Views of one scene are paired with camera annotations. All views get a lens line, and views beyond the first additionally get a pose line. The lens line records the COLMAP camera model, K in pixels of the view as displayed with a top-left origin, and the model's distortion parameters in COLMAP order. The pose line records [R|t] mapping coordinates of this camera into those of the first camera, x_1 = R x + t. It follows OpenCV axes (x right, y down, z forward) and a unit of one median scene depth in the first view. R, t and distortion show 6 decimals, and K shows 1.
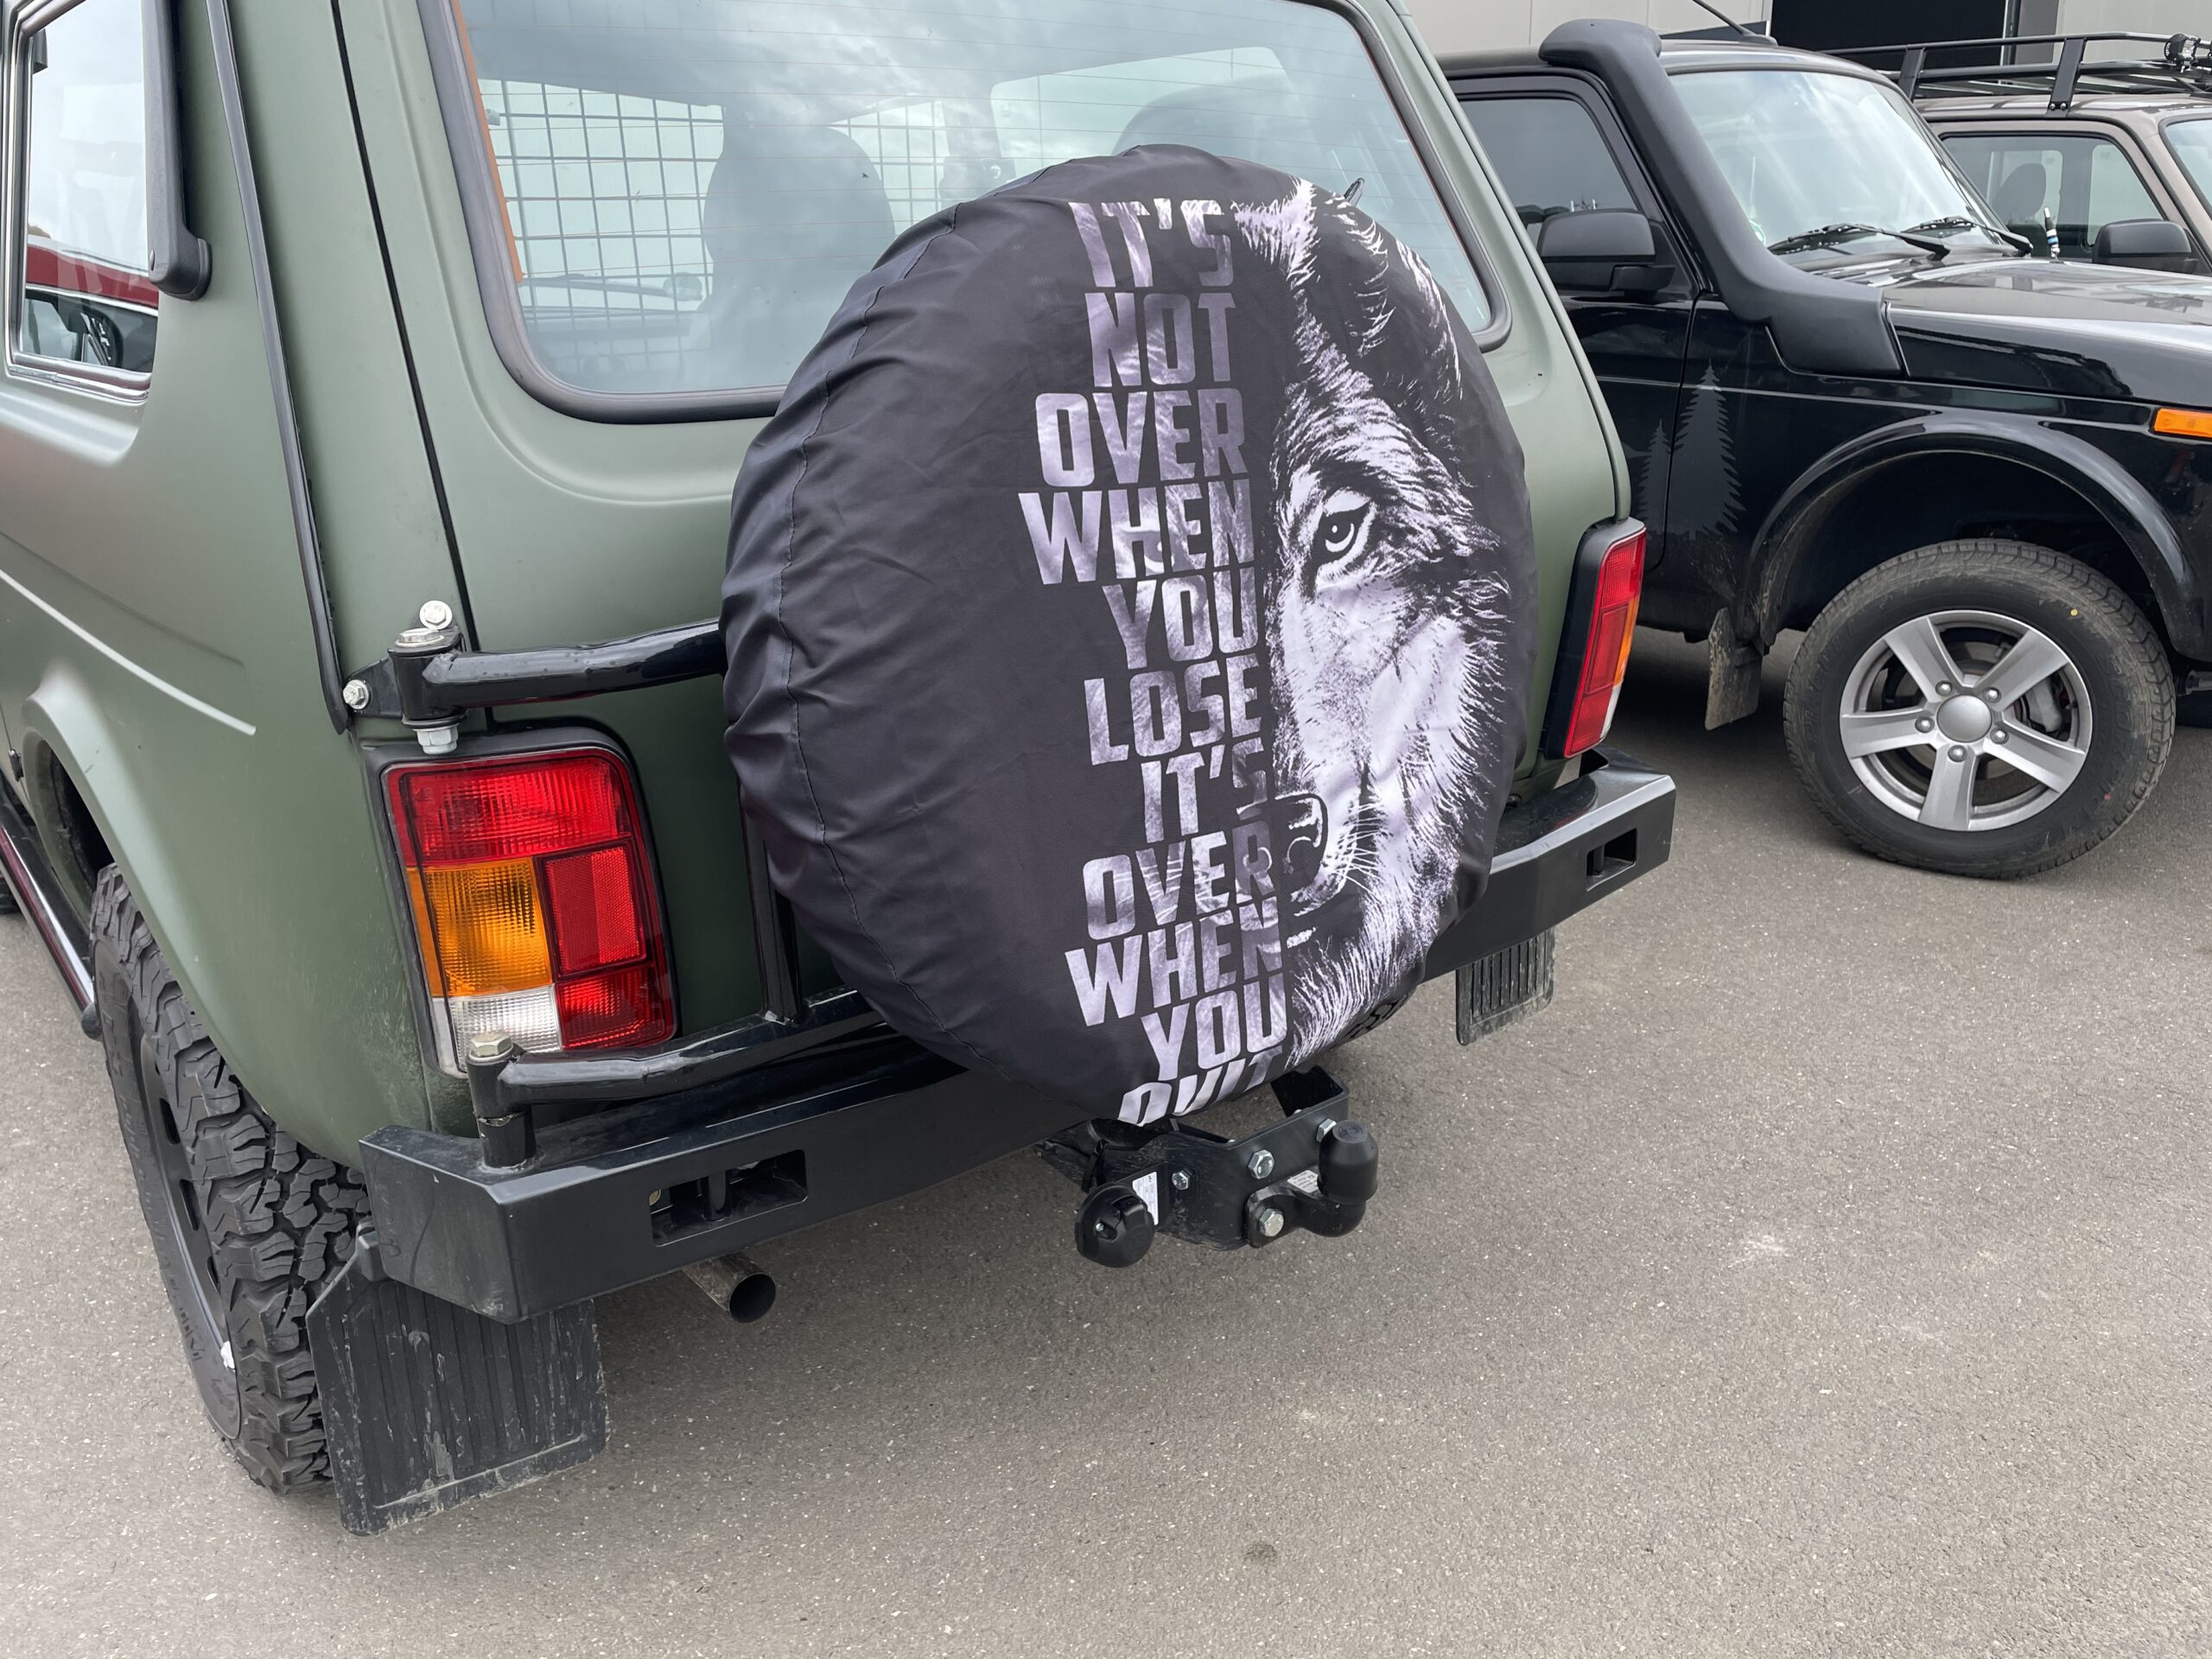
lens RADIAL K [[1654.2, 0, 1113.7], [0, 1654.2, 825.2], [0, 0, 1]] dist [0.085553, -0.115212]
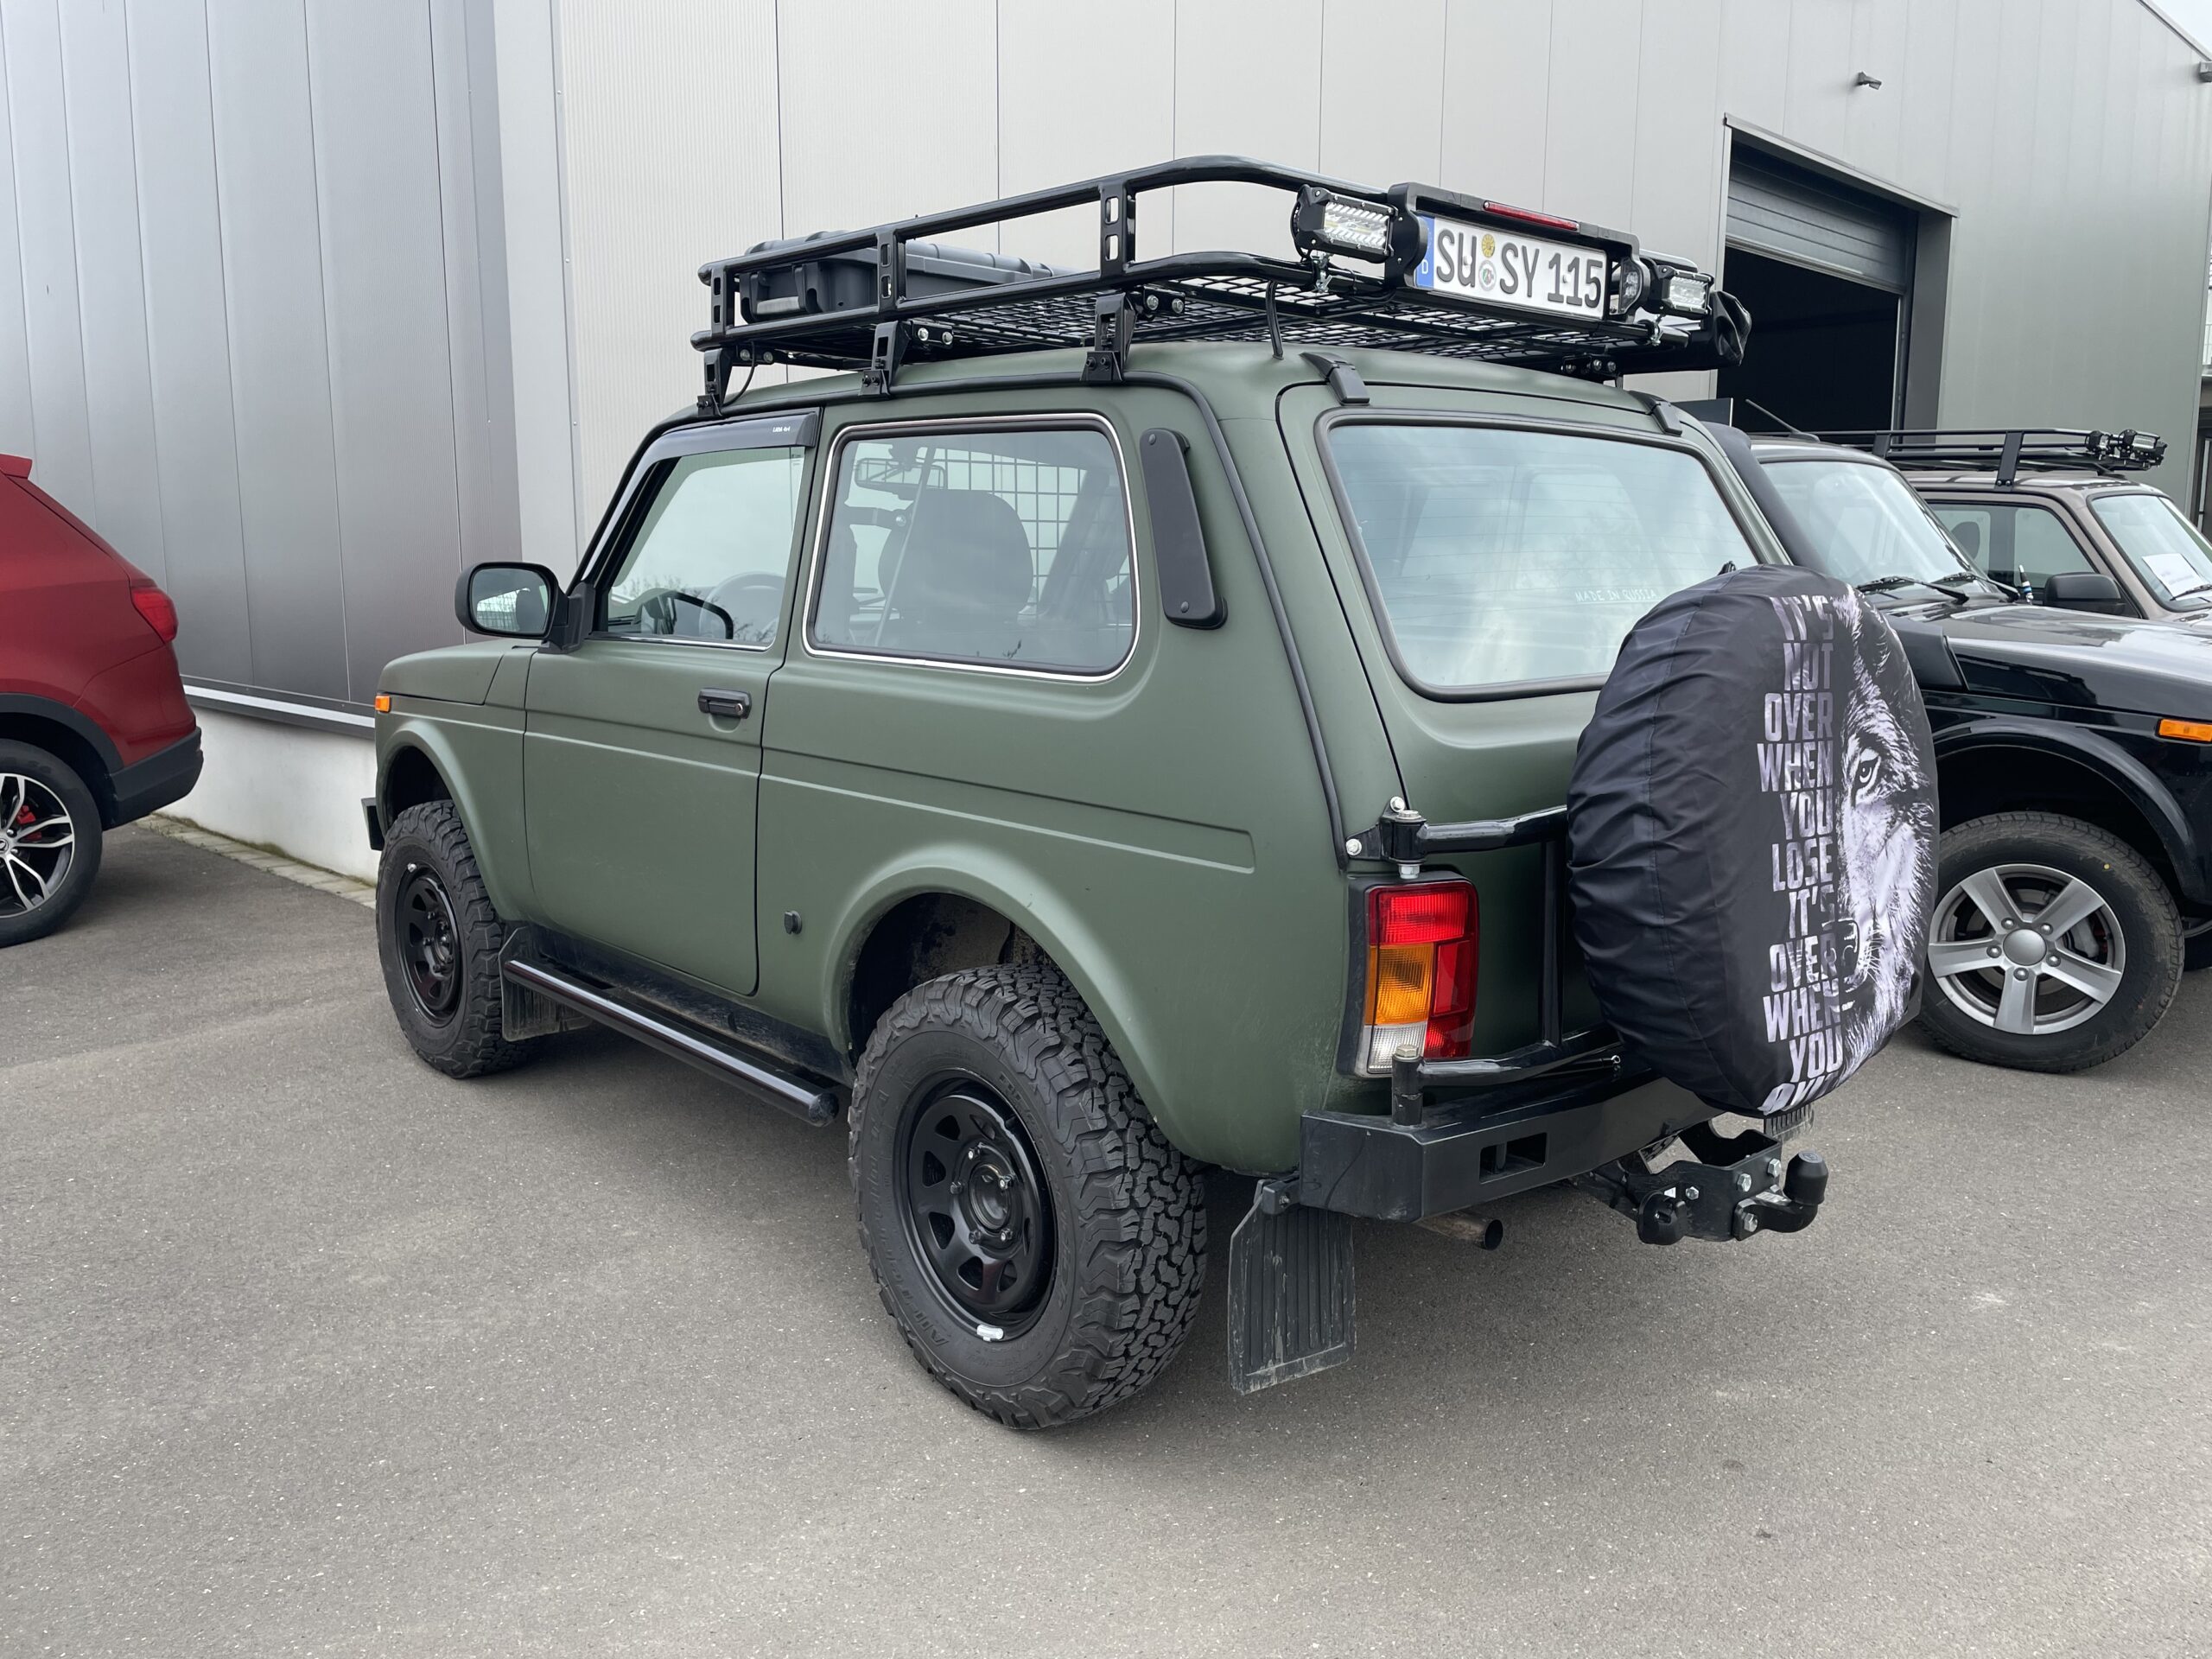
lens RADIAL K [[1654.2, 0, 1113.7], [0, 1654.2, 825.2], [0, 0, 1]] dist [0.085553, -0.115212]
pose [[0.997787, 0.023718, 0.062123, -0.742183], [-0.013220, 0.986333, -0.164231, 0.175485], [-0.065169, 0.163046, 0.984464, -0.665534]]
